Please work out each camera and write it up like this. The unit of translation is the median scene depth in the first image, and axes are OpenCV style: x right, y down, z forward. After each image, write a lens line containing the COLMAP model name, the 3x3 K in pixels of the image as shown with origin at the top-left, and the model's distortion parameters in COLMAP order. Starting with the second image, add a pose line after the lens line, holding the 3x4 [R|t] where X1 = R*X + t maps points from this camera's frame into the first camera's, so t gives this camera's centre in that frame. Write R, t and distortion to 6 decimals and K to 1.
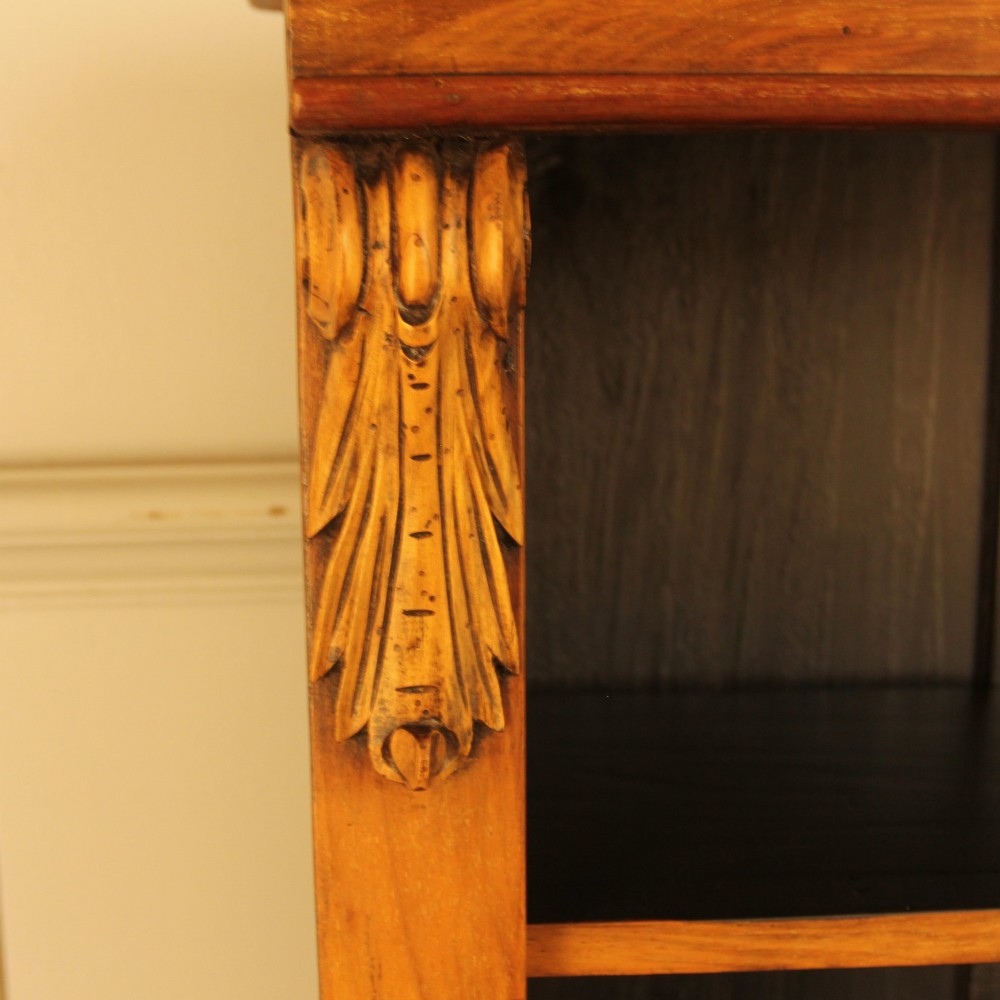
lens RADIAL K [[1518.0, 0, 462.0], [0, 1518.0, 499.8], [0, 0, 1]] dist [-0.009928, 0.003395]
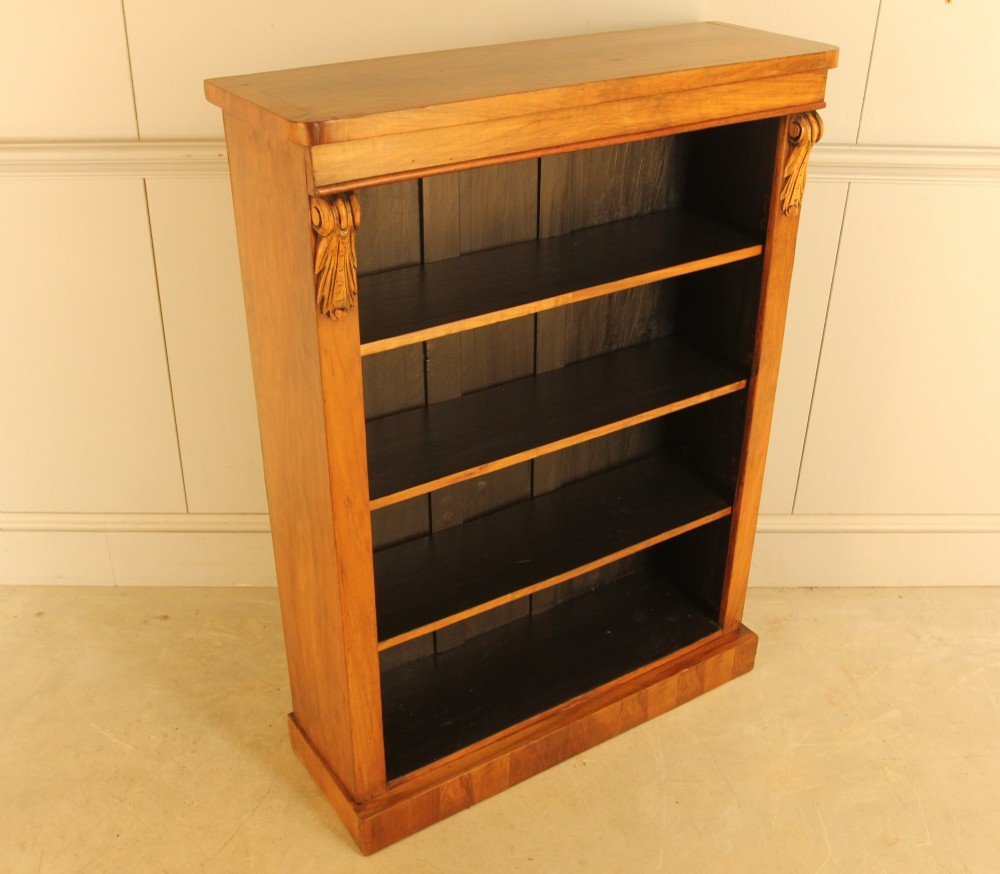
lens RADIAL K [[1149.2, 0, 493.1], [0, 1149.2, 446.4], [0, 0, 1]] dist [-0.078275, 0.027494]
pose [[0.872250, -0.231192, 0.430964, -1.295715], [0.073479, 0.933157, 0.351878, -0.696442], [-0.483509, -0.275259, 0.830934, -2.409242]]
